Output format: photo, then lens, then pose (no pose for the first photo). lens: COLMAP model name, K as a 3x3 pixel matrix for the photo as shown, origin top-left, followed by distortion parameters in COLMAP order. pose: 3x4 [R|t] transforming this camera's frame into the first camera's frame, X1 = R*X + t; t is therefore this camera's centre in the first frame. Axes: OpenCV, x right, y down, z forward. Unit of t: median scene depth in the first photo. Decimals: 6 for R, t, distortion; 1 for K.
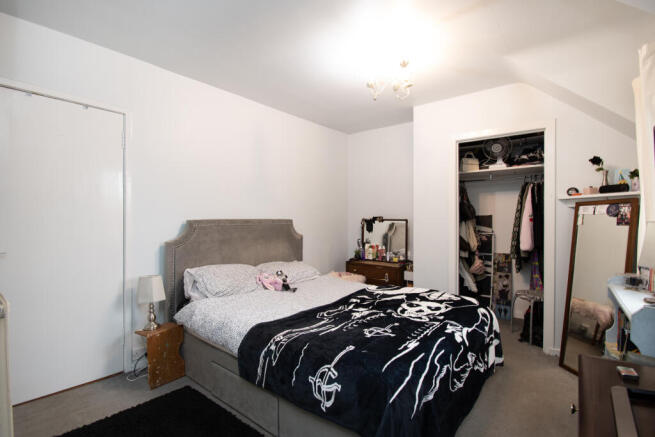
lens RADIAL K [[317.0, 0, 327.5], [0, 317.0, 218.5], [0, 0, 1]] dist [-0.001944, -0.000775]
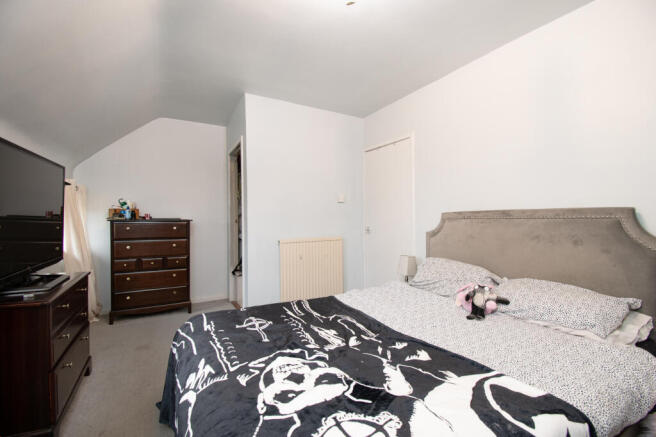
lens RADIAL K [[292.0, 0, 331.9], [0, 292.0, 216.4], [0, 0, 1]] dist [-0.000633, -0.000101]
pose [[-0.373861, -0.003064, -0.927480, 0.751167], [0.002106, 0.999989, -0.004152, 0.030973], [0.927482, -0.003506, -0.373850, 1.299647]]
